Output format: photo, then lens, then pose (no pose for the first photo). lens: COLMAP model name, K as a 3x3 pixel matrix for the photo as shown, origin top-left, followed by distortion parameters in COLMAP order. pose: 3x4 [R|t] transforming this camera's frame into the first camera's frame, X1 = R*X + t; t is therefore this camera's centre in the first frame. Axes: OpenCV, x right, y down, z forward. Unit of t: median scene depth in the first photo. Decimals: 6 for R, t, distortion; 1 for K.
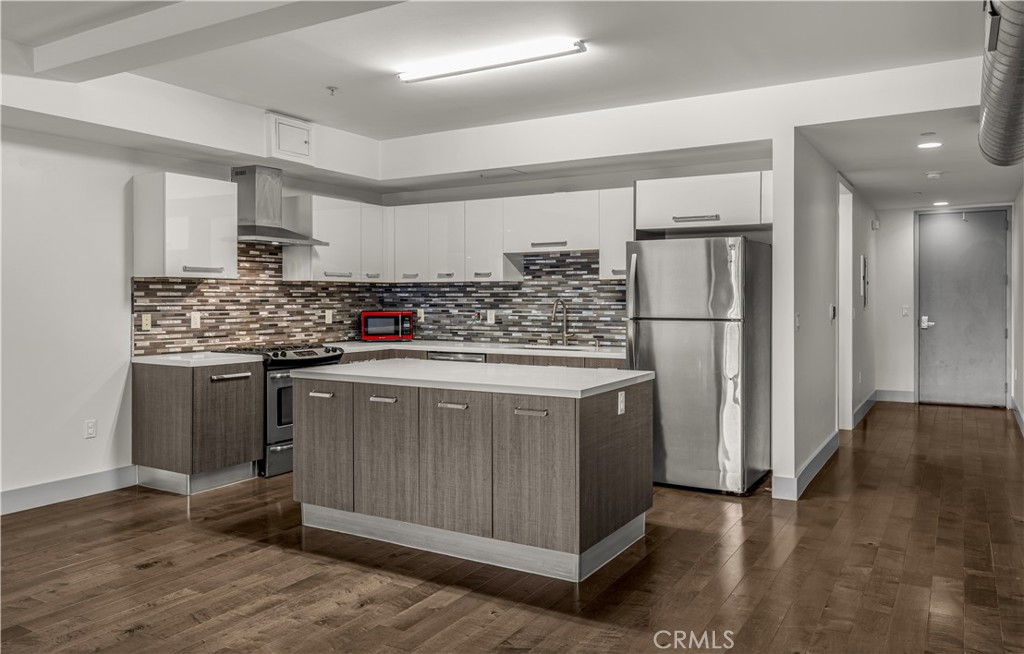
lens RADIAL K [[756.5, 0, 515.9], [0, 756.5, 306.1], [0, 0, 1]] dist [-0.006136, 0.002424]
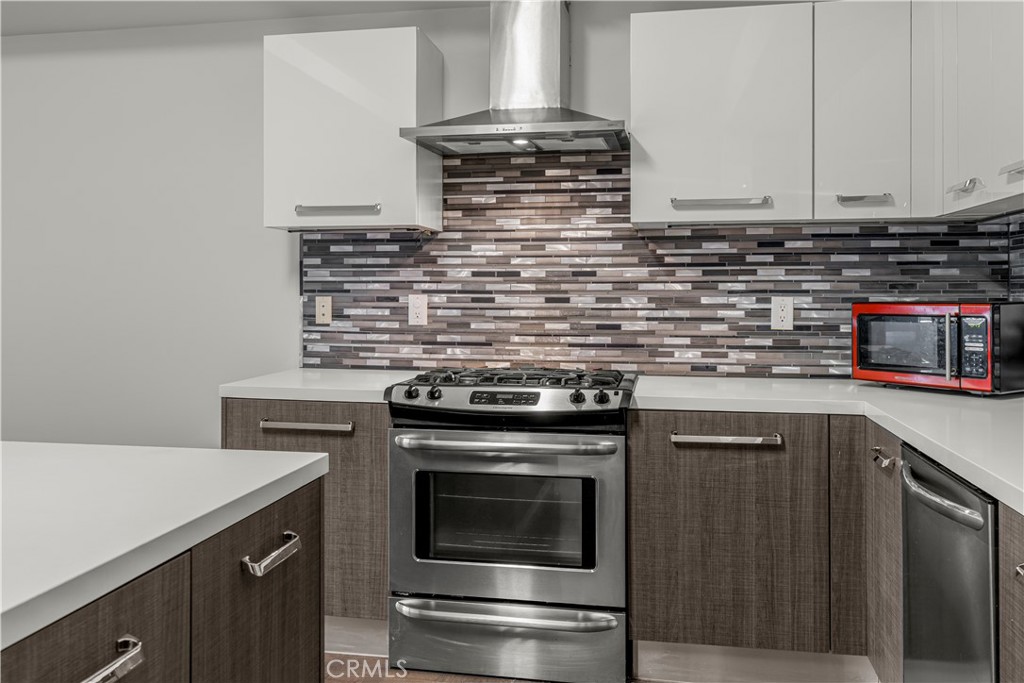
lens RADIAL K [[863.7, 0, 503.7], [0, 863.7, 294.0], [0, 0, 1]] dist [0.036811, 0.005370]
pose [[0.332263, 0.007262, -0.943159, 0.146925], [-0.011415, 0.999928, 0.003678, 0.003904], [0.943118, 0.009544, 0.332322, 0.746095]]
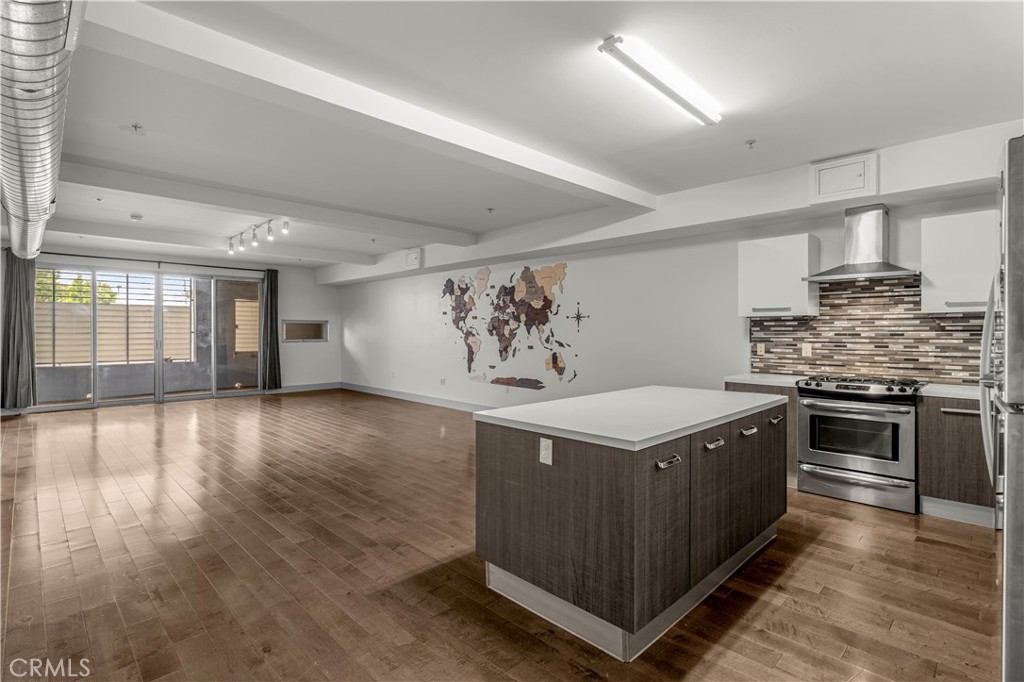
lens RADIAL K [[494.8, 0, 508.7], [0, 494.8, 333.9], [0, 0, 1]] dist [-0.006107, 0.001833]
pose [[-0.261472, 0.006991, -0.965186, 0.416177], [-0.009048, 0.999912, 0.009694, -0.009419], [0.965169, 0.011267, -0.261386, 0.647549]]
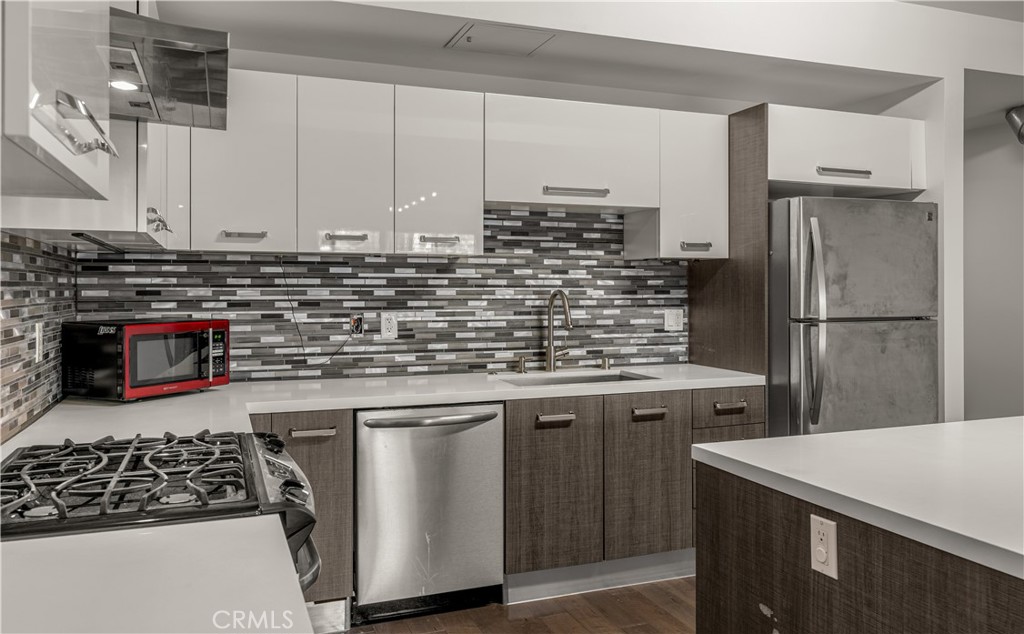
lens RADIAL K [[773.8, 0, 513.9], [0, 773.8, 307.6], [0, 0, 1]] dist [0.000448, -0.001321]
pose [[0.615773, -0.016761, 0.787746, -0.412101], [0.010535, 0.999859, 0.013039, -0.003897], [-0.787853, 0.000270, 0.615863, 0.650842]]
